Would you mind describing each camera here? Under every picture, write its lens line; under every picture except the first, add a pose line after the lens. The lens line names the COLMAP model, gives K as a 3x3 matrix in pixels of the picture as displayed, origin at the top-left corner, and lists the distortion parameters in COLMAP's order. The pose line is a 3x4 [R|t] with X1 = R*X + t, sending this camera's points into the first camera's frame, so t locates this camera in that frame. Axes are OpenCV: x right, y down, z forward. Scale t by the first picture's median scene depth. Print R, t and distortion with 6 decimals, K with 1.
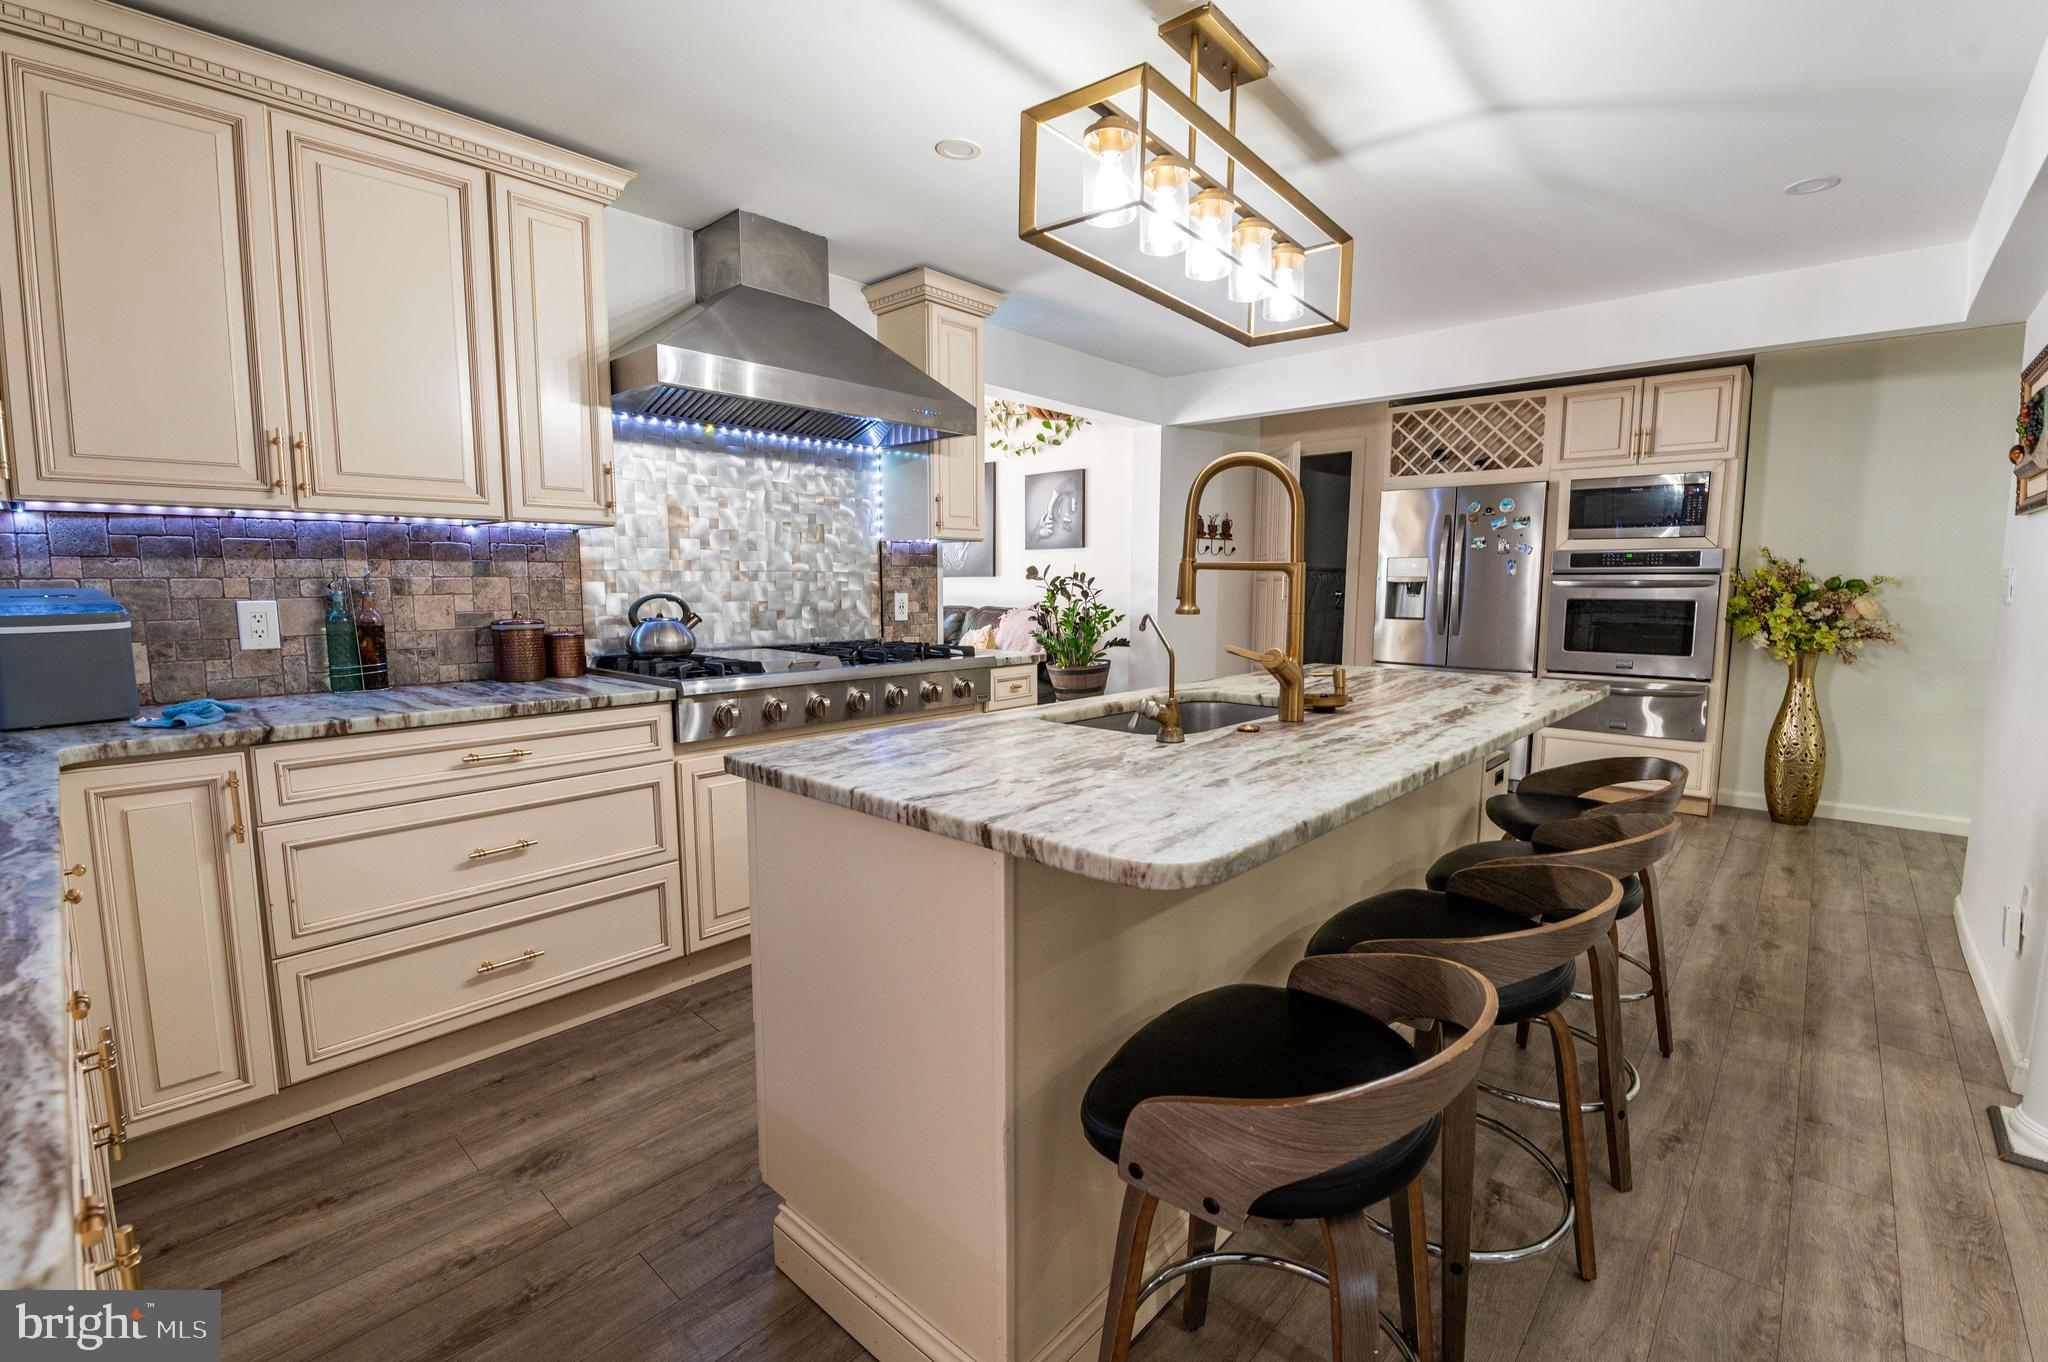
lens RADIAL K [[892.7, 0, 1035.7], [0, 892.7, 676.4], [0, 0, 1]] dist [0.000013, -0.010066]
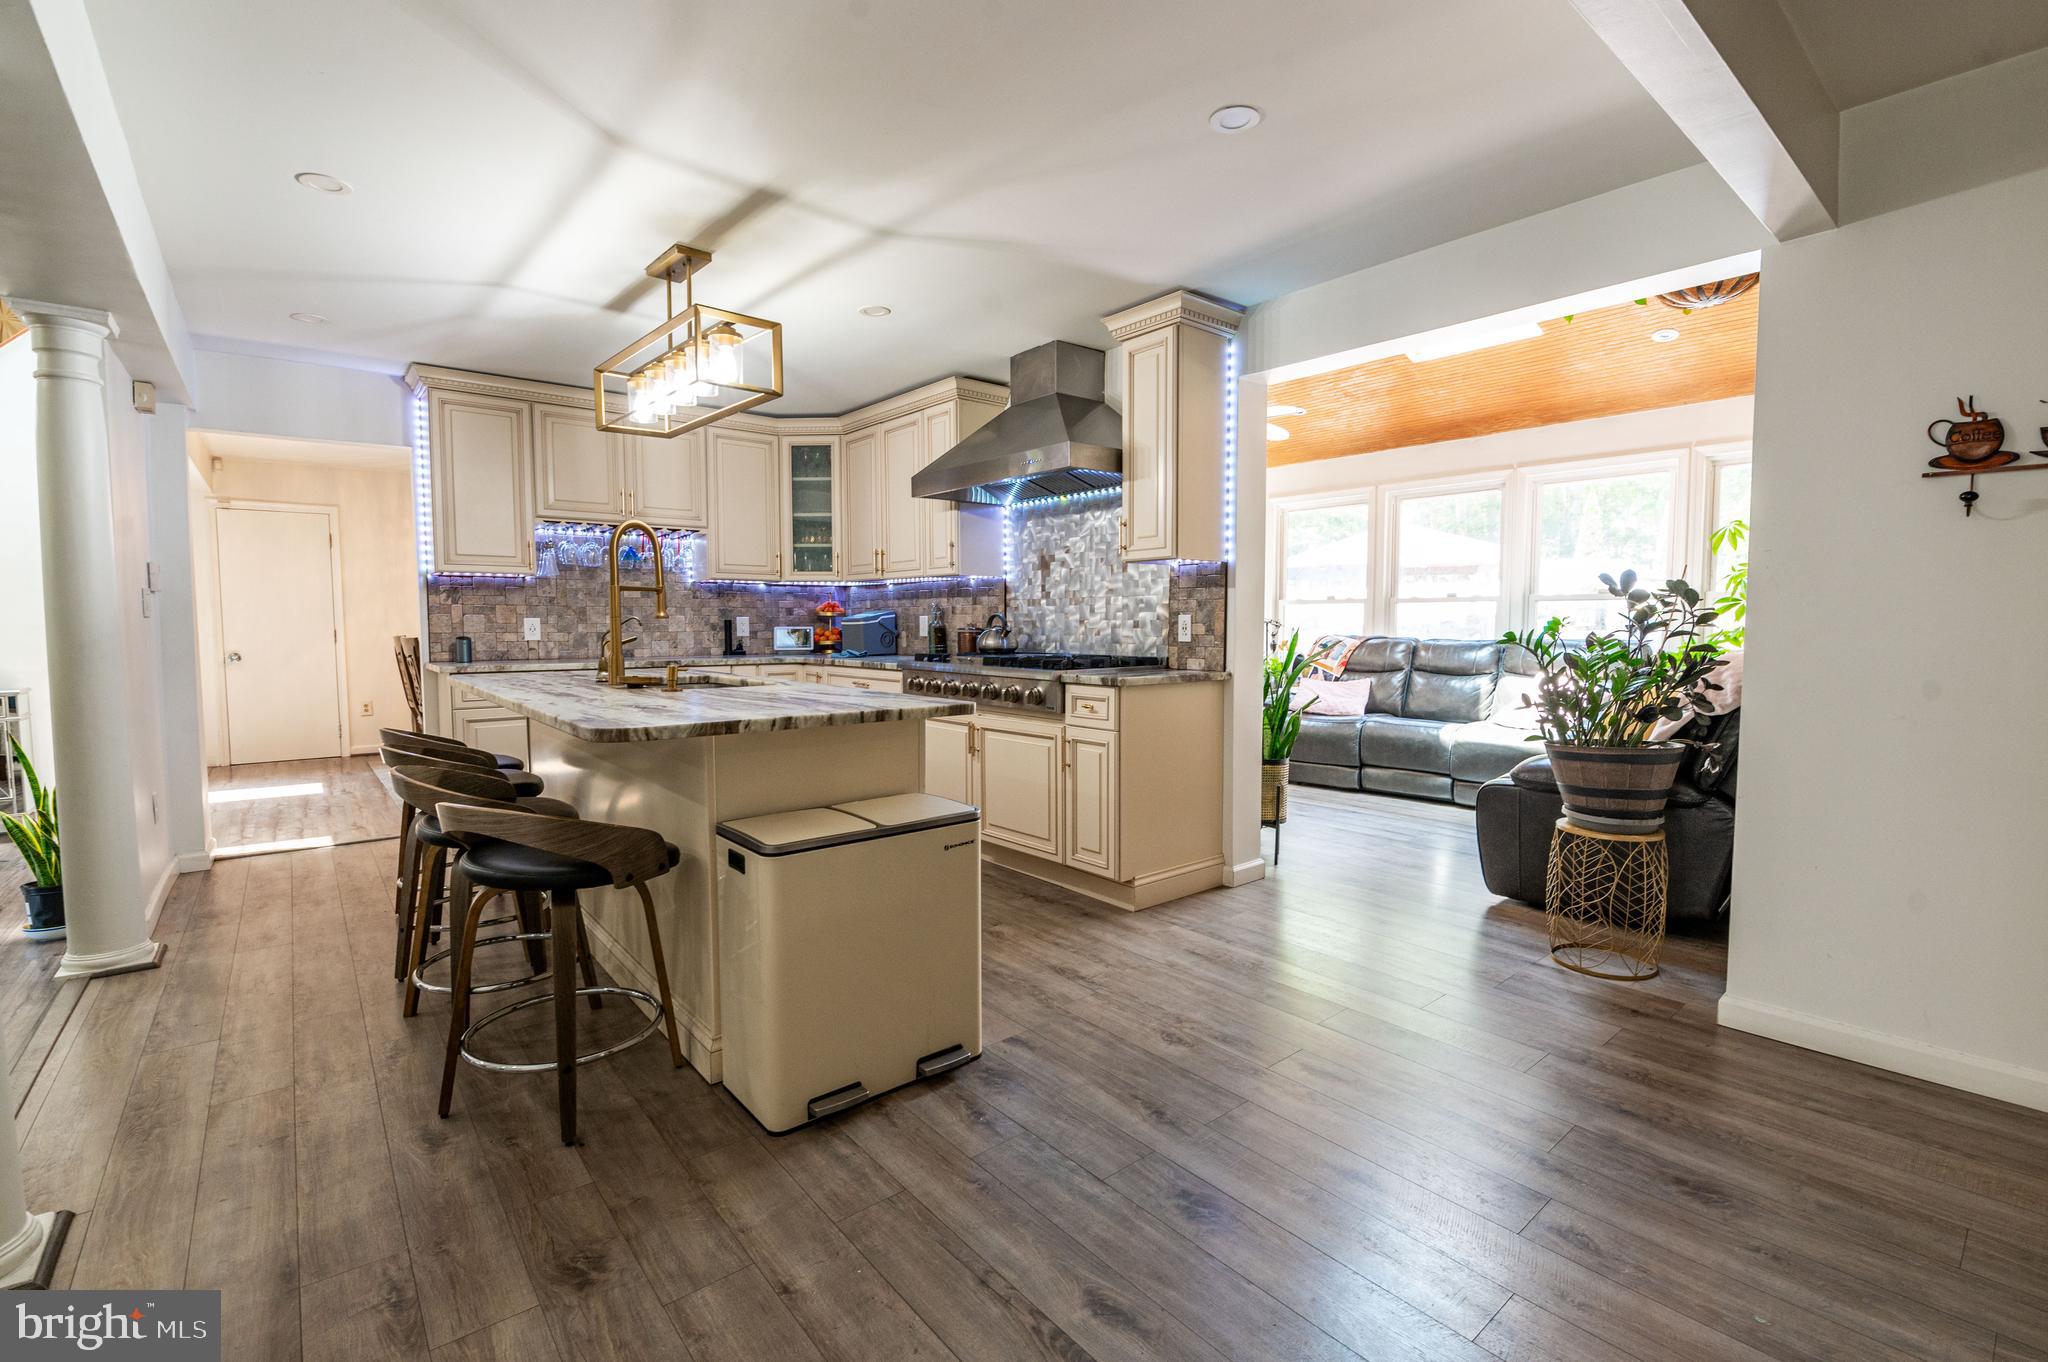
lens RADIAL K [[900.2, 0, 1046.4], [0, 900.2, 677.3], [0, 0, 1]] dist [0.002672, -0.009752]
pose [[-0.141005, 0.062024, -0.988064, 1.275883], [-0.104846, 0.991487, 0.077201, -0.123093], [0.984441, 0.114481, -0.133301, 1.426999]]
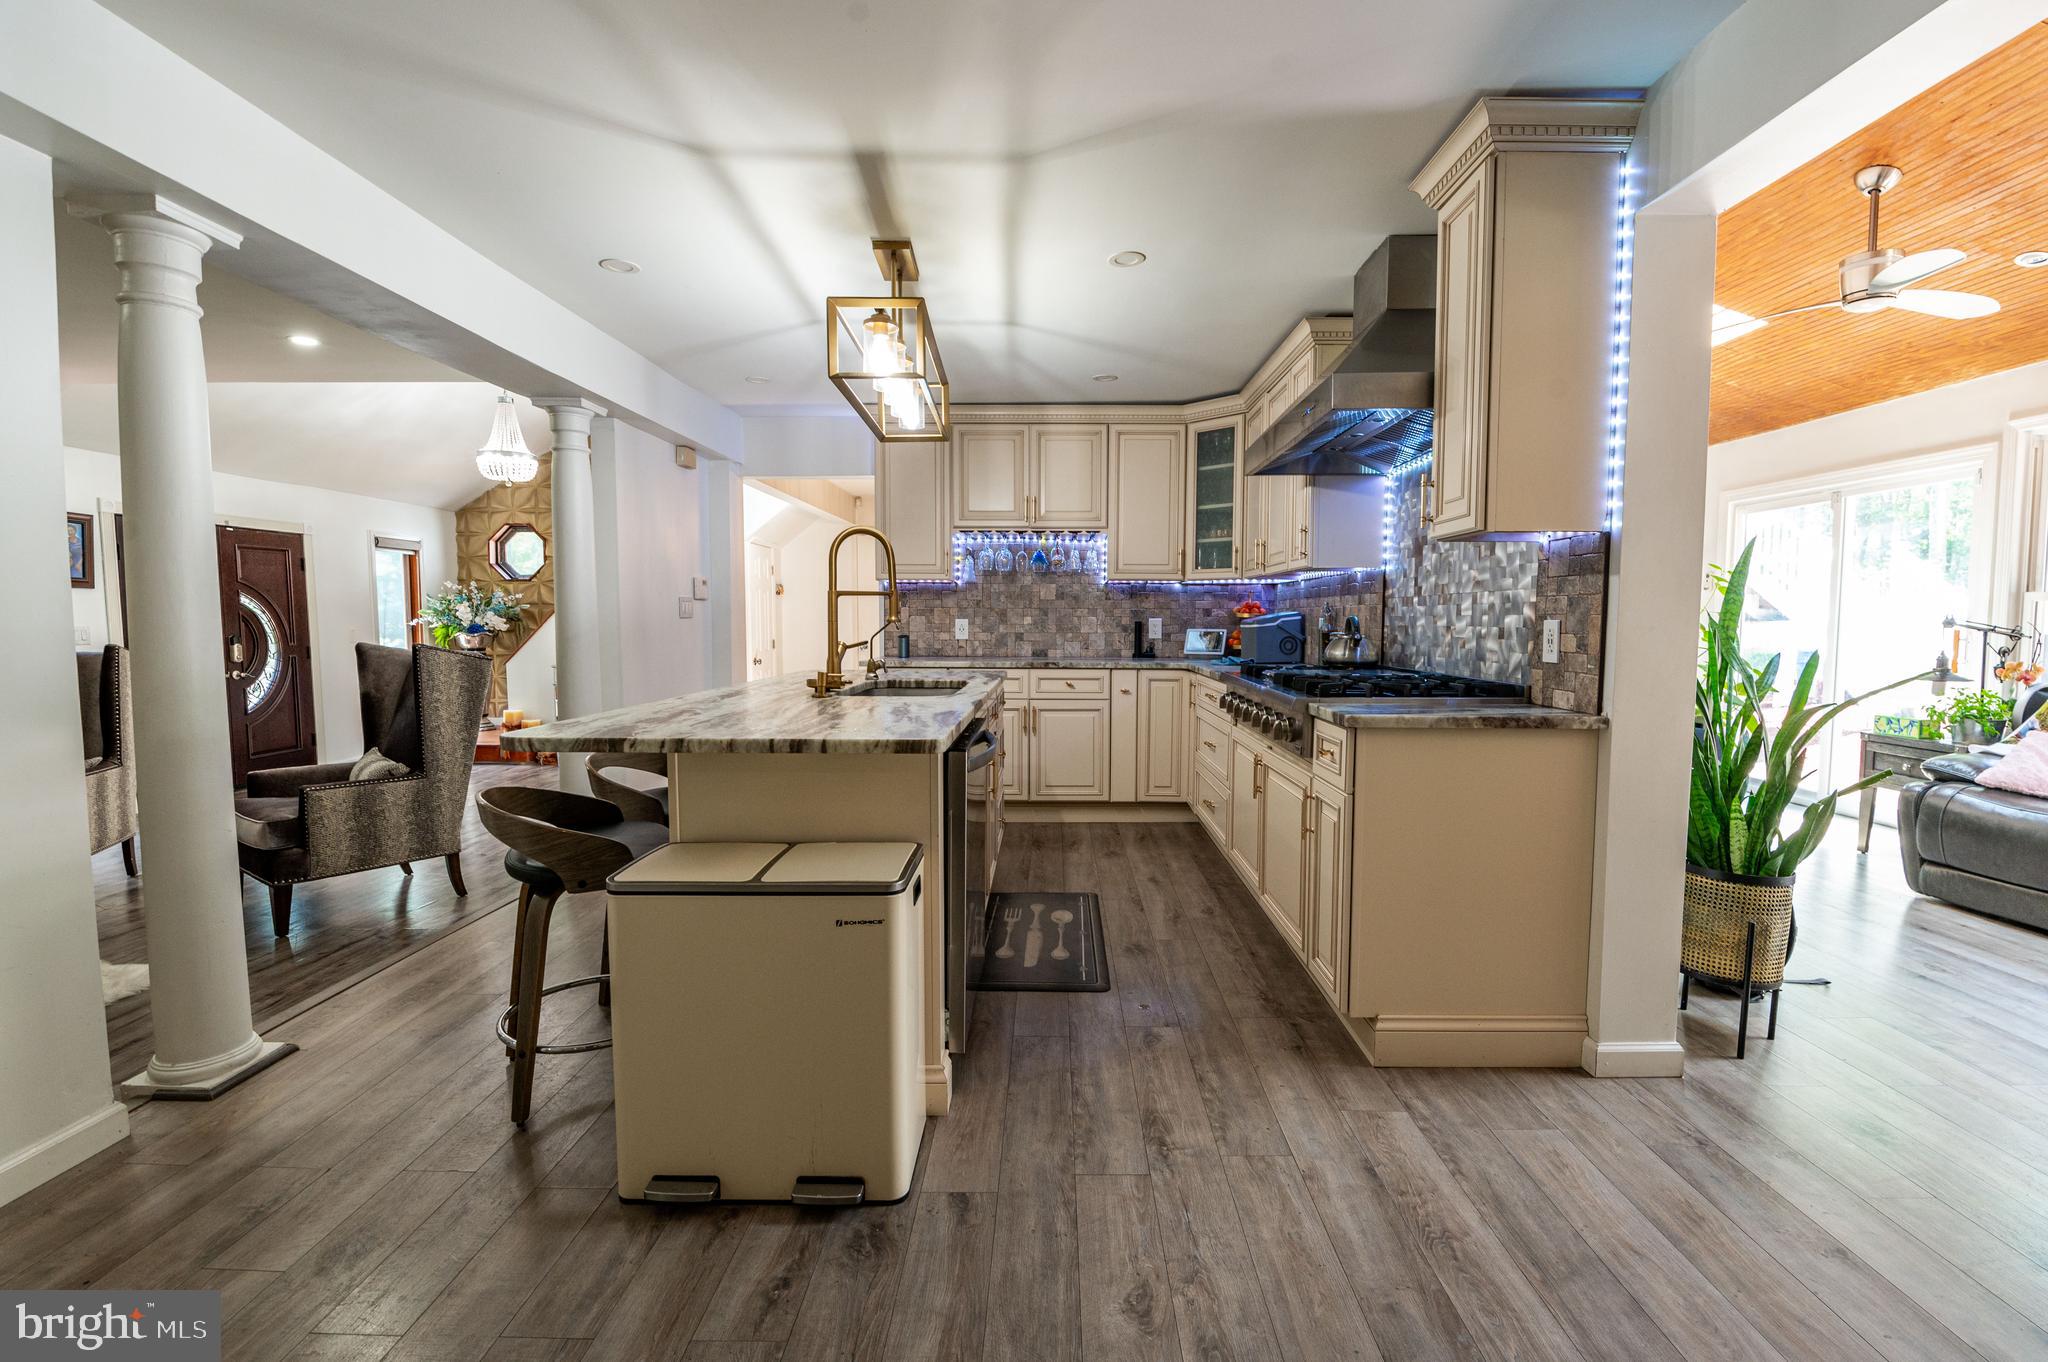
lens RADIAL K [[892.7, 0, 1035.7], [0, 892.7, 676.4], [0, 0, 1]] dist [0.000013, -0.010066]
pose [[-0.754589, 0.040583, -0.654942, 0.782720], [-0.072866, 0.986731, 0.145095, -0.171430], [0.652140, 0.157210, -0.741619, 1.784012]]
